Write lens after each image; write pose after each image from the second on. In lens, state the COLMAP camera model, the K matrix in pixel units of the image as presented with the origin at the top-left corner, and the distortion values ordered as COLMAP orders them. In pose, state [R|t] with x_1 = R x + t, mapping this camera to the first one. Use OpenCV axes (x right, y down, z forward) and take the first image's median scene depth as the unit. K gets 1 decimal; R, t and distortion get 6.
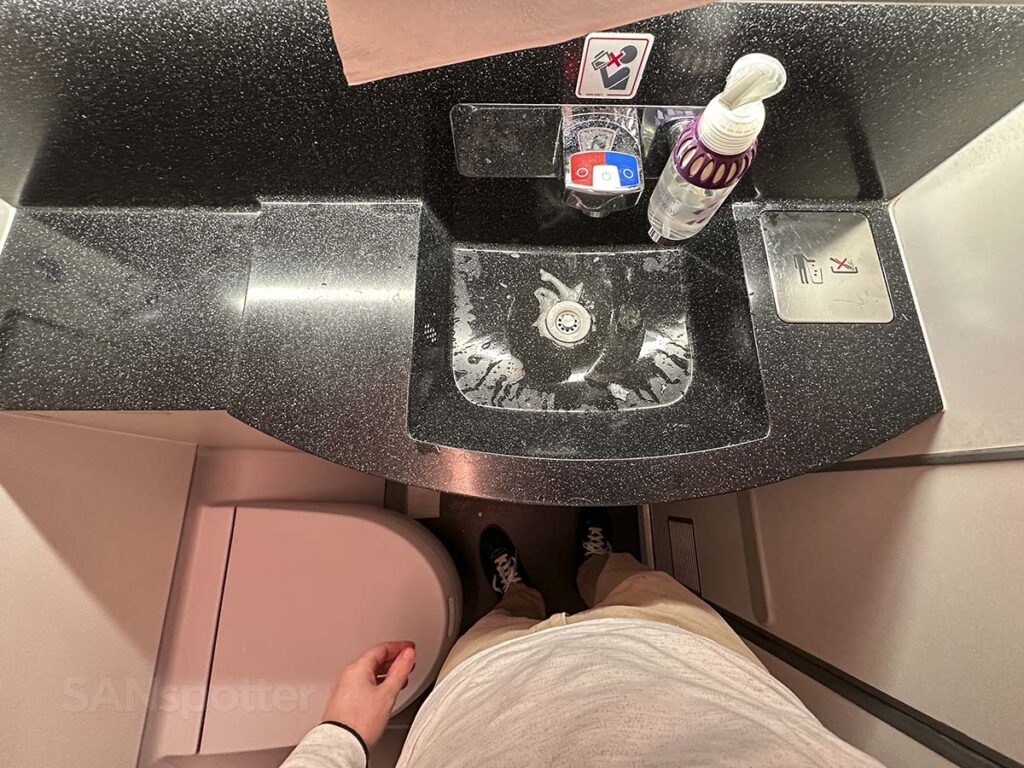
lens RADIAL K [[321.6, 0, 512.5], [0, 321.6, 363.0], [0, 0, 1]] dist [0.000025, 0.000048]
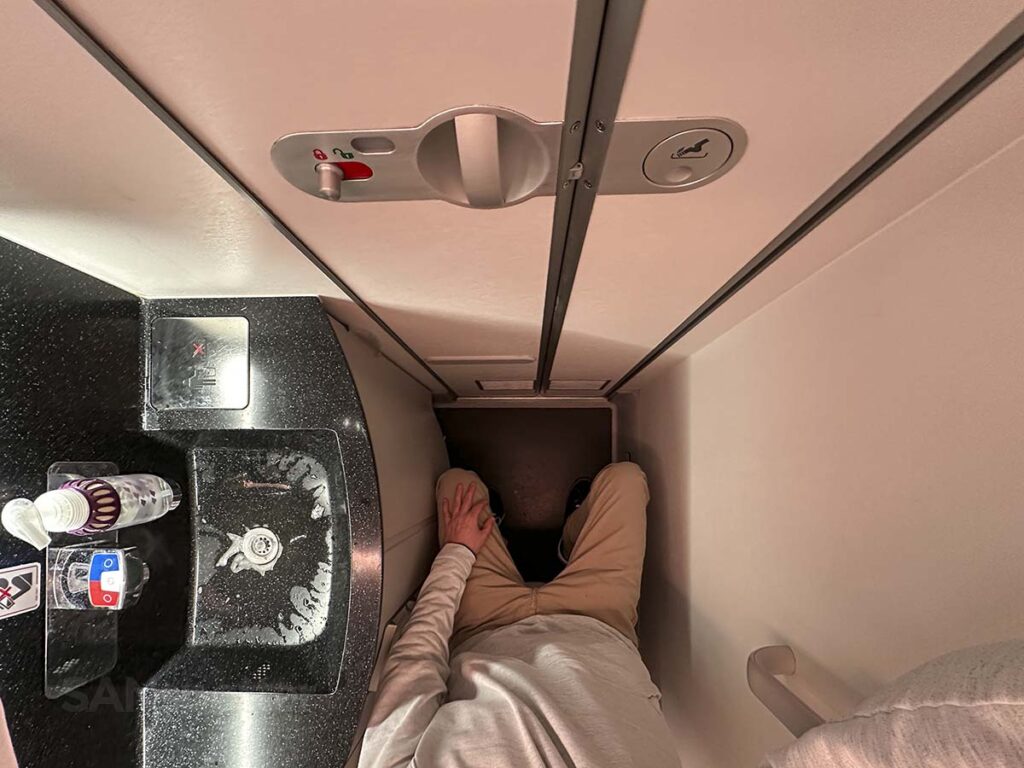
lens RADIAL K [[412.2, 0, 512.0], [0, 412.2, 384.0], [0, 0, 1]] dist [0.000441, 0.000082]
pose [[0.017551, -0.999611, -0.021679, 0.912154], [0.985120, 0.013581, 0.171329, 0.574498], [-0.170968, -0.024364, 0.984975, -0.718292]]
